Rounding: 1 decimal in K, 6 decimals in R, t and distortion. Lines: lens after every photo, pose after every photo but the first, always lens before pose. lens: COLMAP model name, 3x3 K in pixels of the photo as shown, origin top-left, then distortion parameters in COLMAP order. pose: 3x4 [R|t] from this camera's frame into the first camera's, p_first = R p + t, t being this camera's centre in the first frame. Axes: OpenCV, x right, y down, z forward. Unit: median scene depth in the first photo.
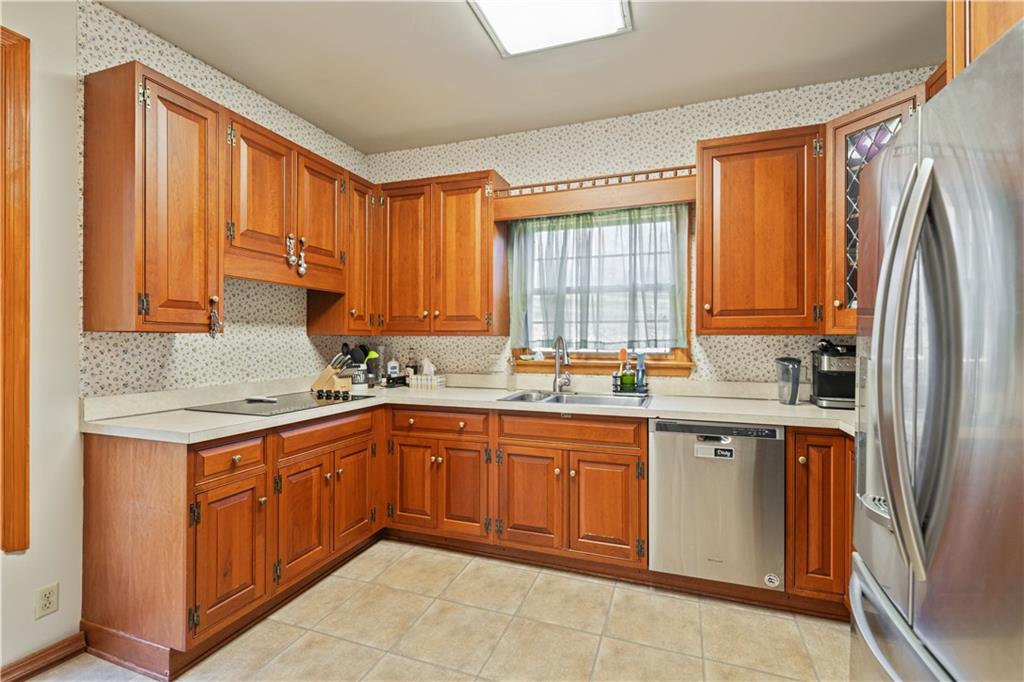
lens RADIAL K [[459.6, 0, 515.4], [0, 459.6, 338.9], [0, 0, 1]] dist [0.002590, 0.000115]
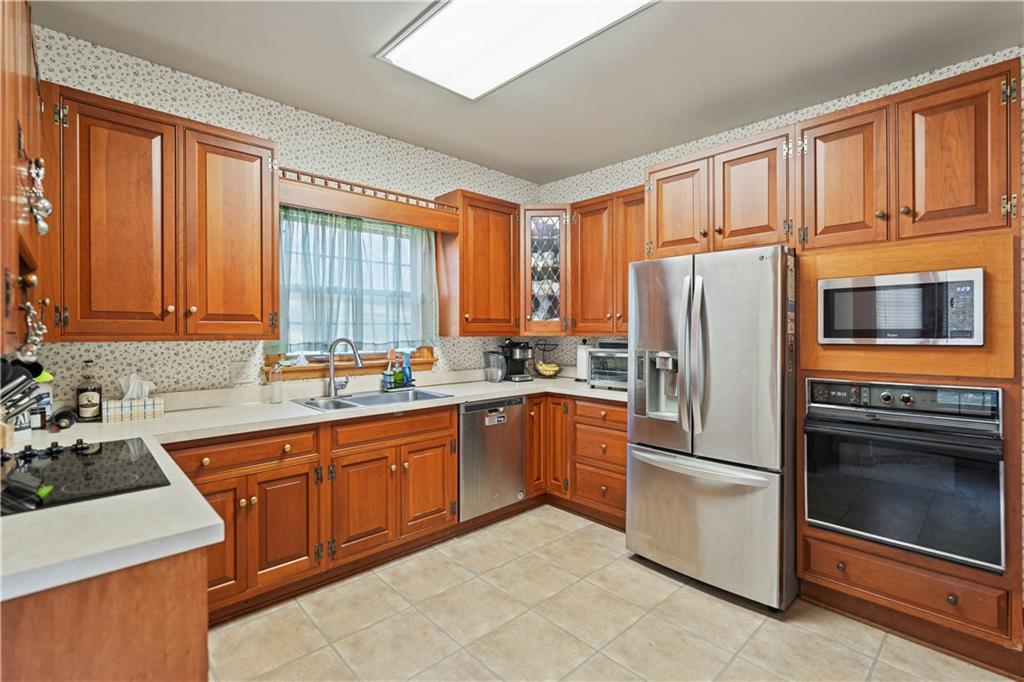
lens RADIAL K [[463.0, 0, 513.3], [0, 463.0, 333.8], [0, 0, 1]] dist [0.000102, 0.000015]
pose [[0.451252, -0.007407, 0.892366, -0.691124], [0.002152, 0.999972, 0.007212, -0.025136], [-0.892394, -0.001334, 0.451256, 0.258151]]
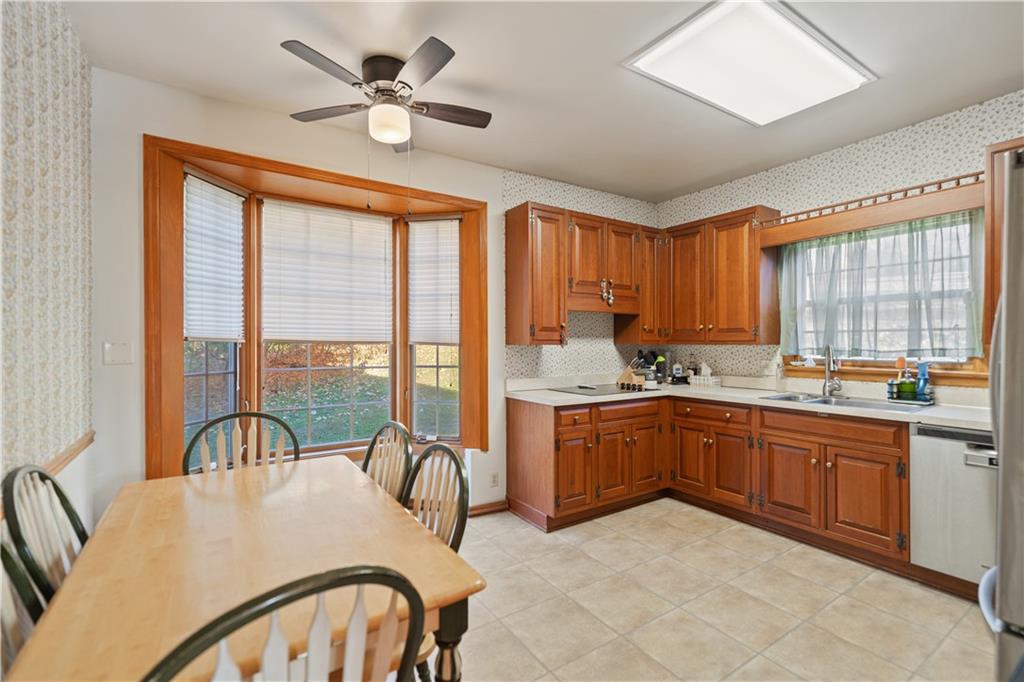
lens RADIAL K [[454.8, 0, 512.7], [0, 454.8, 343.2], [0, 0, 1]] dist [-0.000101, -0.000013]
pose [[0.799620, -0.003784, -0.600495, 0.164548], [0.006104, 0.999980, 0.001827, -0.018884], [0.600476, -0.005126, 0.799627, -0.366240]]
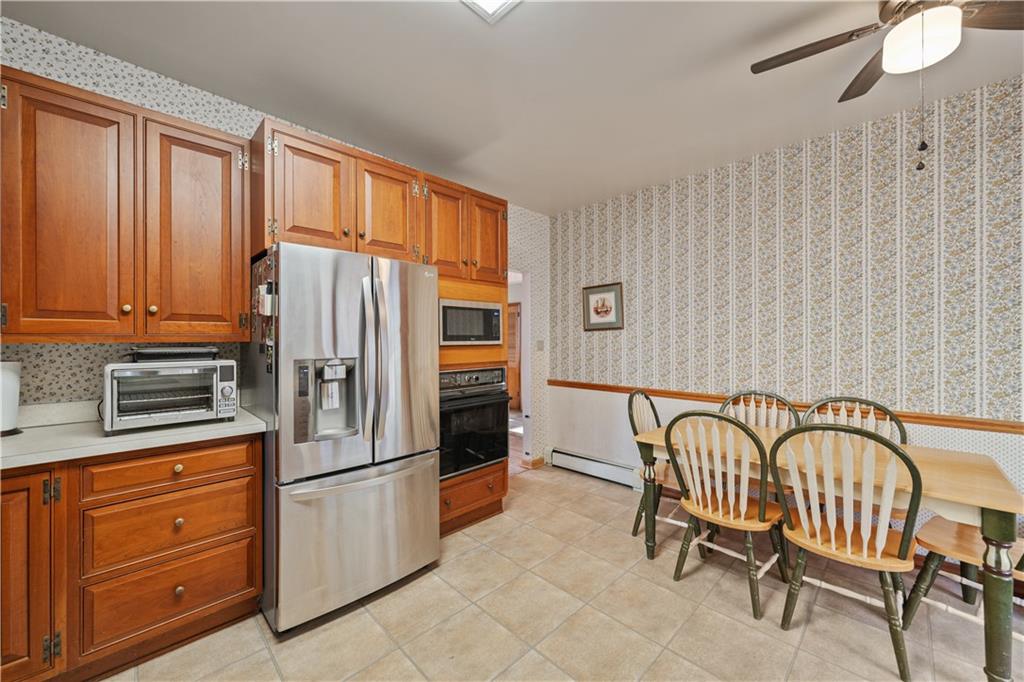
lens RADIAL K [[388.3, 0, 512.0], [0, 388.3, 341.0], [0, 0, 1]] dist [0.010187, -0.000040]
pose [[-0.900104, -0.004448, 0.435652, -0.260267], [-0.002936, 0.999987, 0.004142, -0.015100], [-0.435665, 0.002449, -0.900106, 0.929657]]
